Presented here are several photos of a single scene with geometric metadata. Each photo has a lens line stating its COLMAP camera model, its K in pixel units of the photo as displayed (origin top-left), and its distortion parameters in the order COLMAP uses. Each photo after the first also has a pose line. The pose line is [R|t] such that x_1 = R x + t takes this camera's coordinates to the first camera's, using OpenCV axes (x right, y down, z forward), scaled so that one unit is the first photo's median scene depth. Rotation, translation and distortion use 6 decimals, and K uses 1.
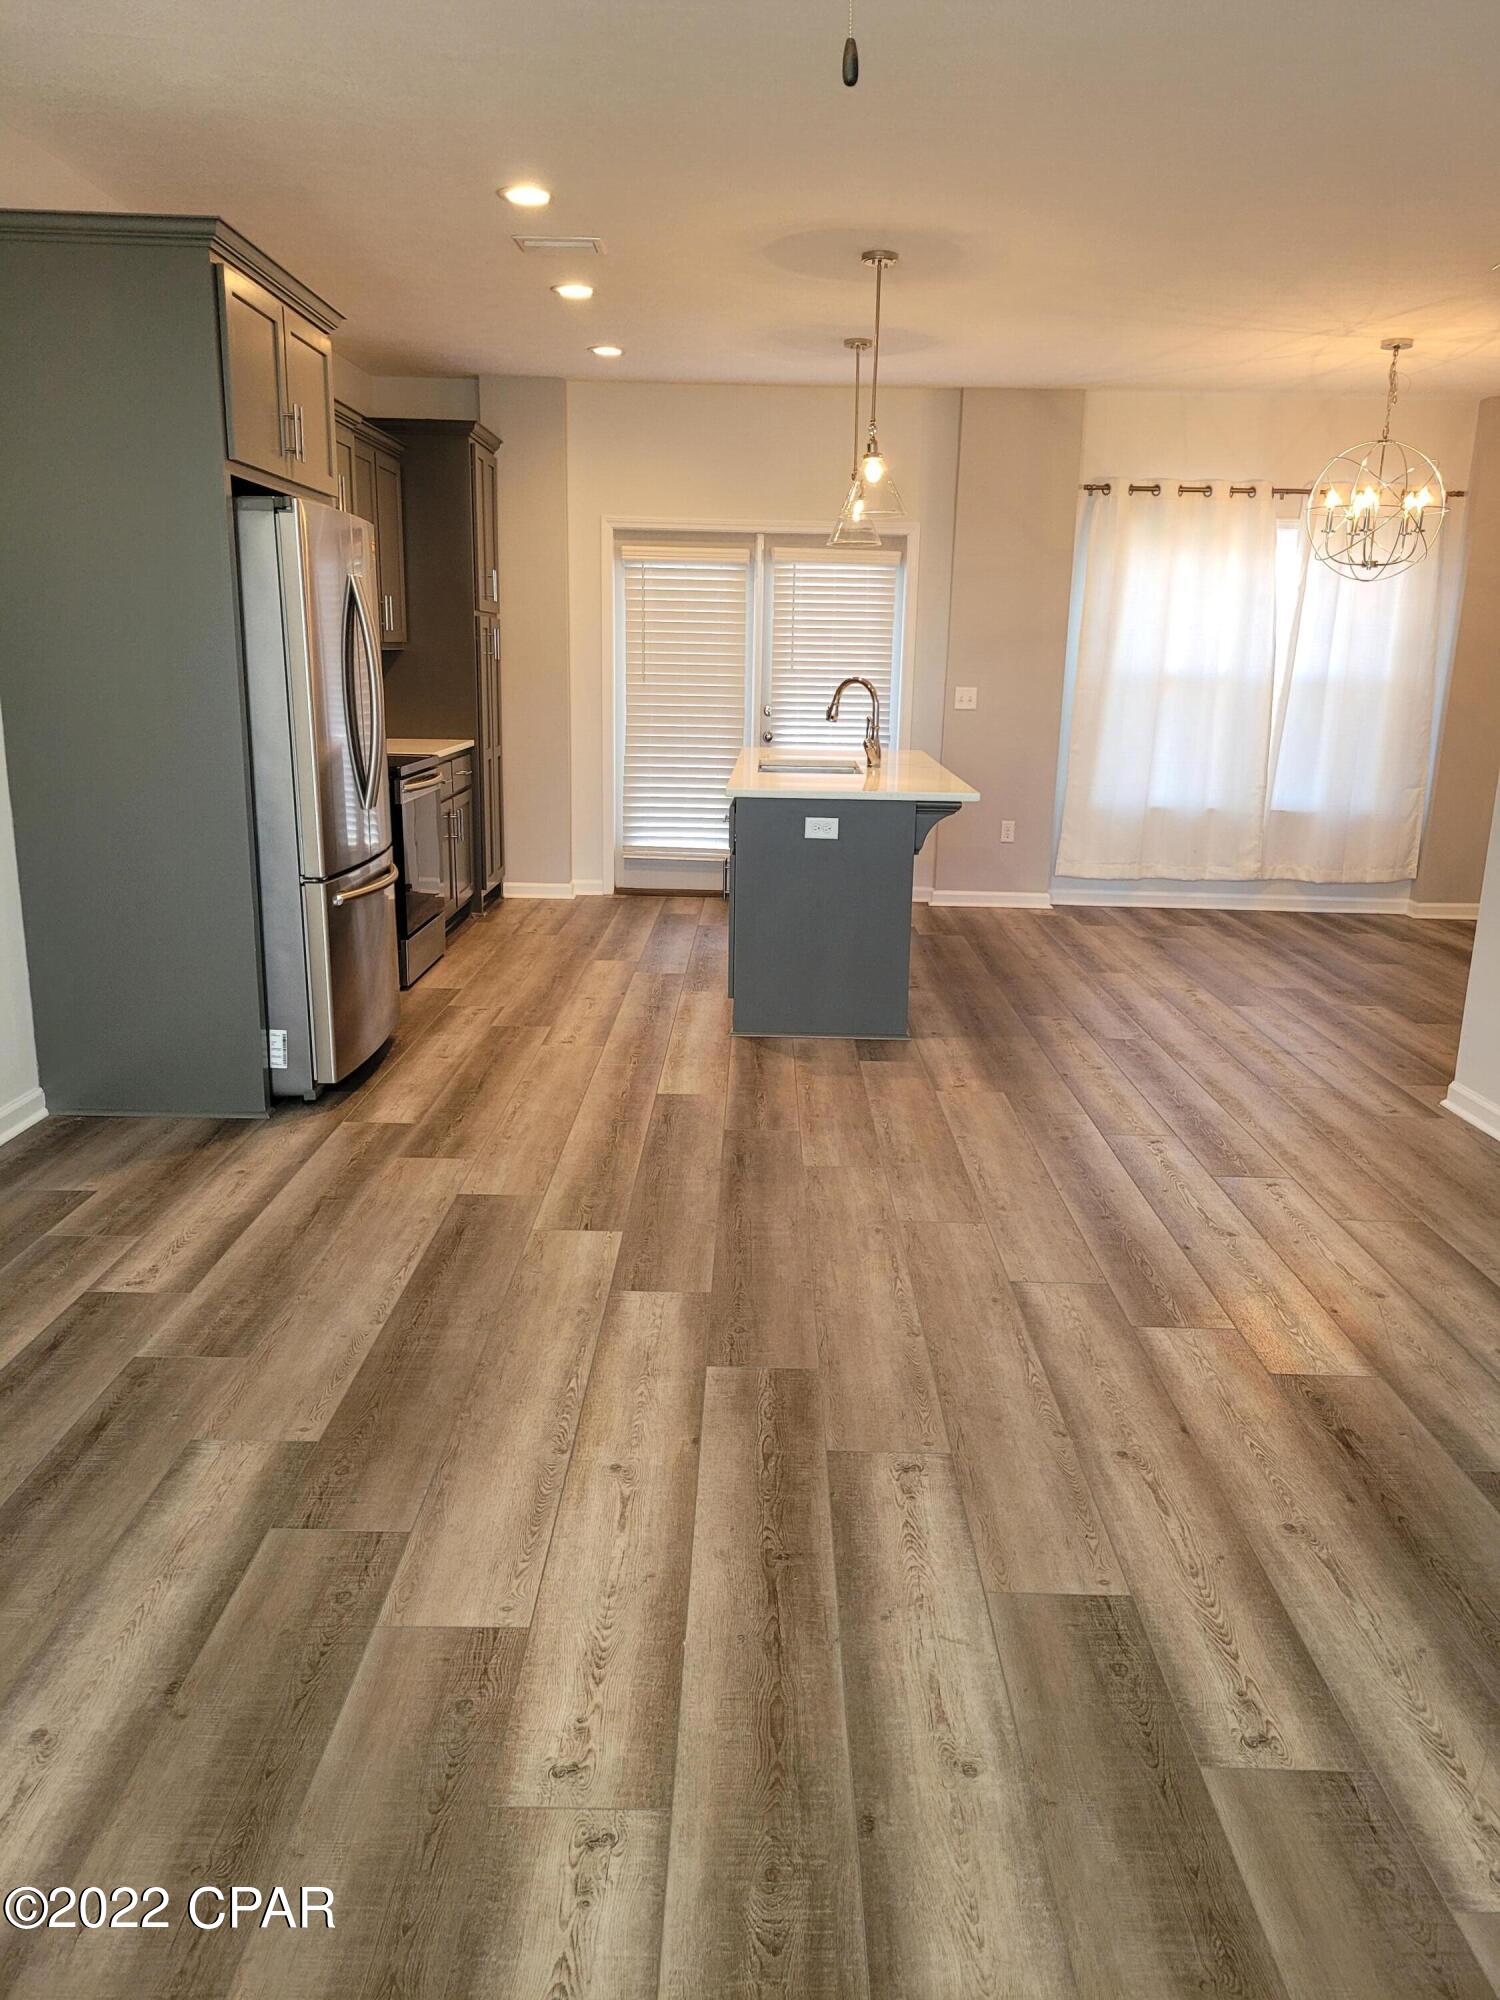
lens RADIAL K [[1494.0, 0, 760.6], [0, 1494.0, 1022.6], [0, 0, 1]] dist [0.045520, -0.020392]
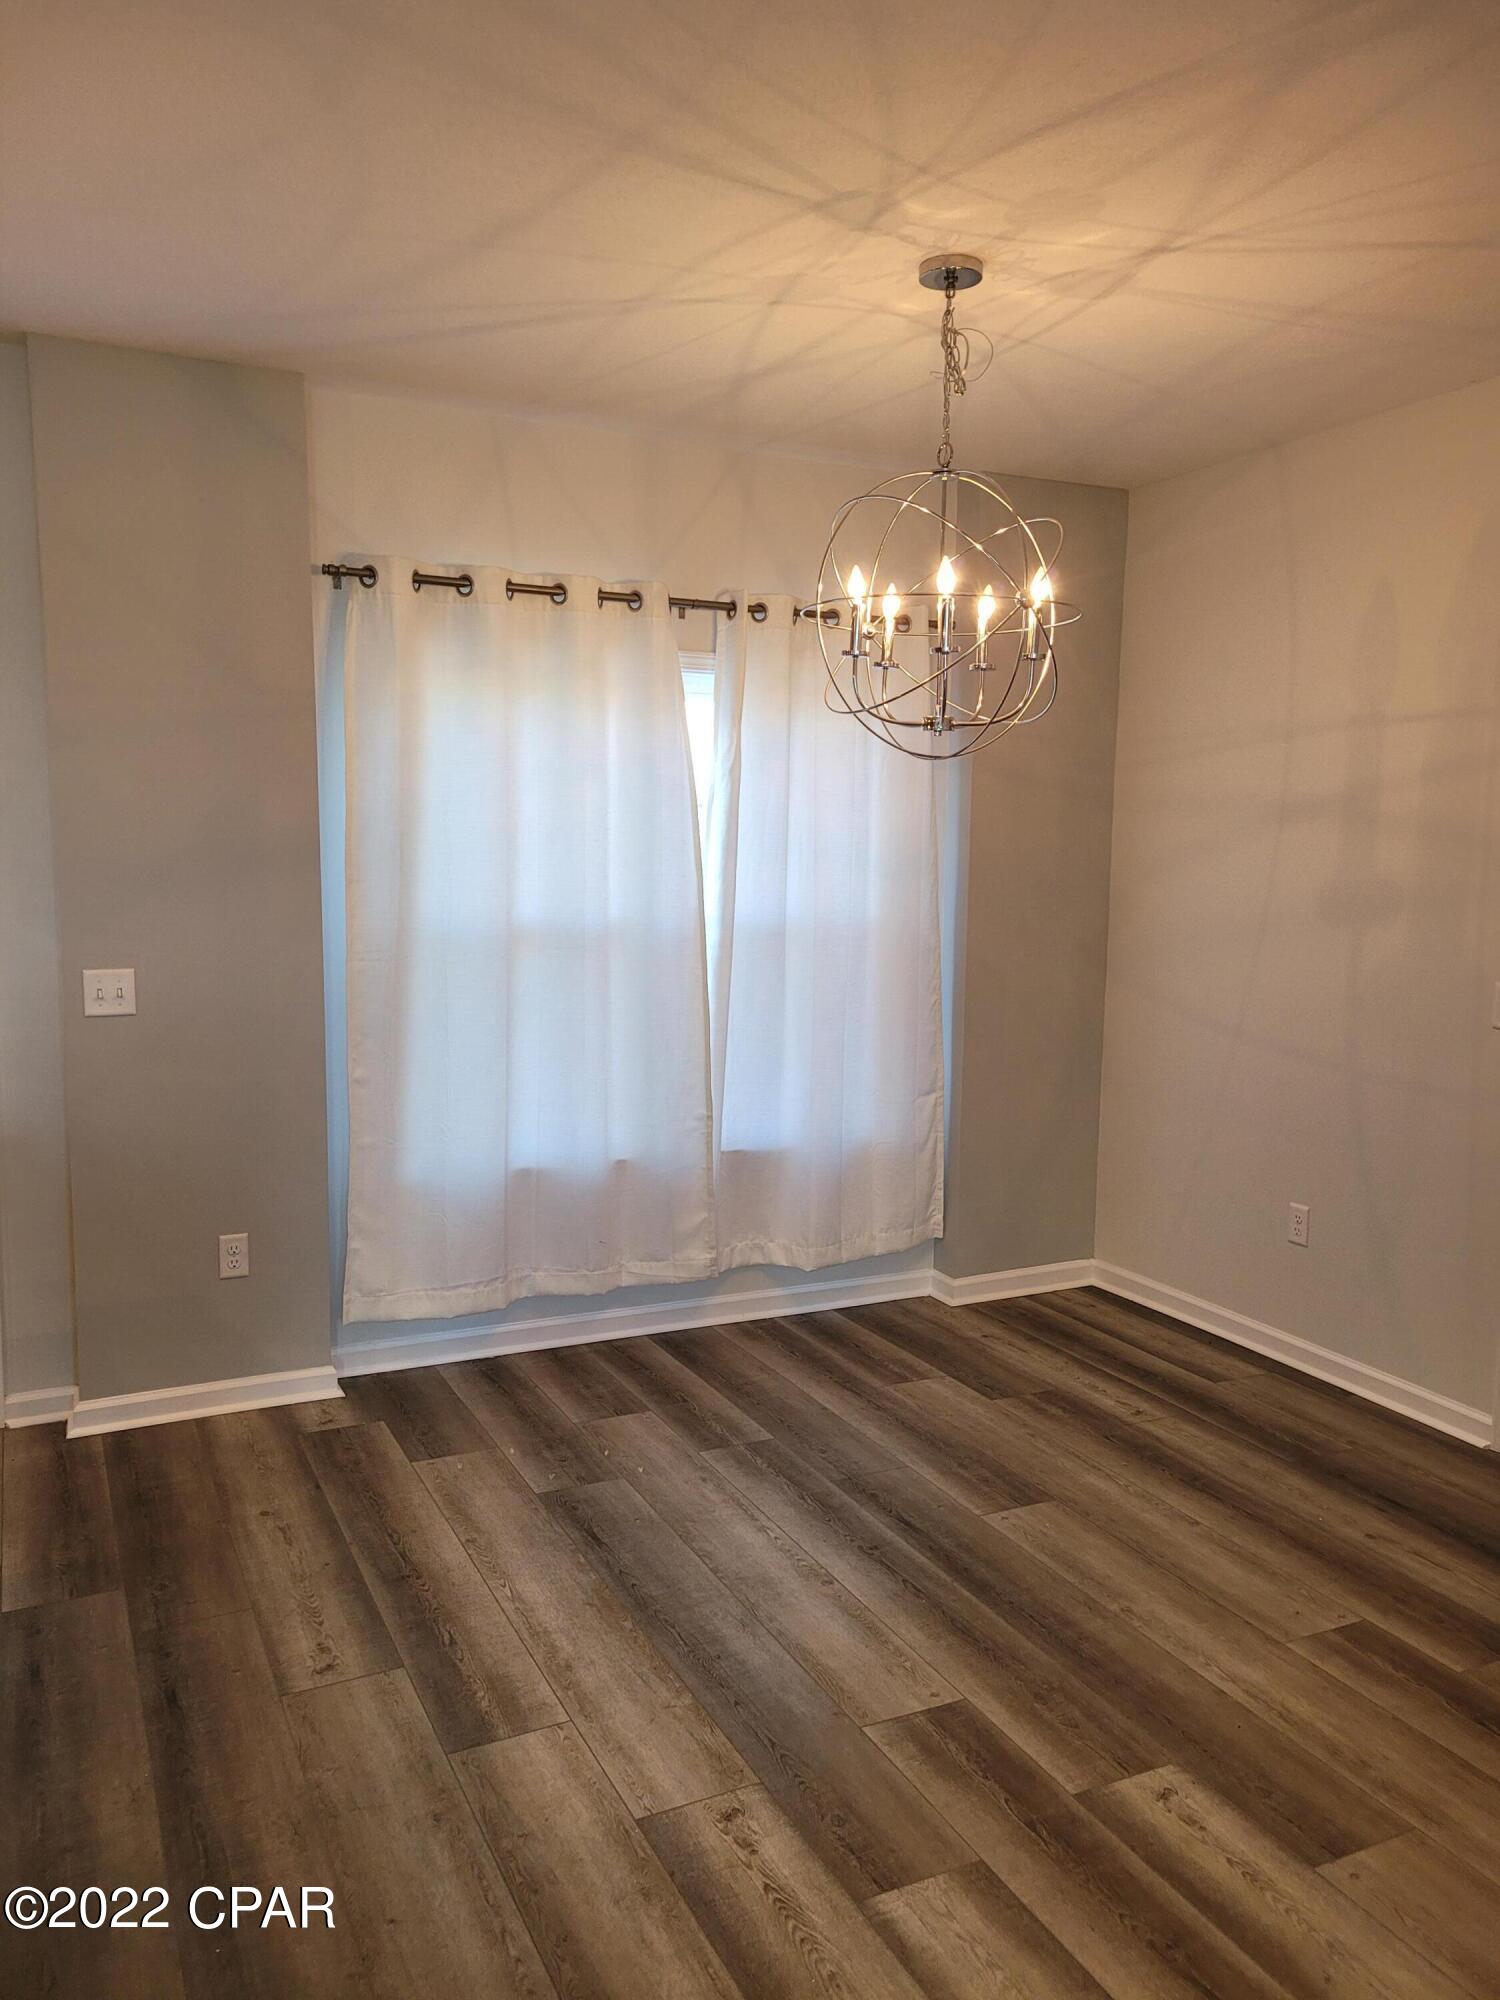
lens RADIAL K [[1494.0, 0, 744.7], [0, 1494.0, 1031.1], [0, 0, 1]] dist [0.045520, -0.020392]
pose [[0.897400, -0.070528, 0.435545, 0.131119], [0.117673, 0.989644, -0.082201, -0.171123], [-0.425237, 0.125019, 0.896406, 0.597289]]
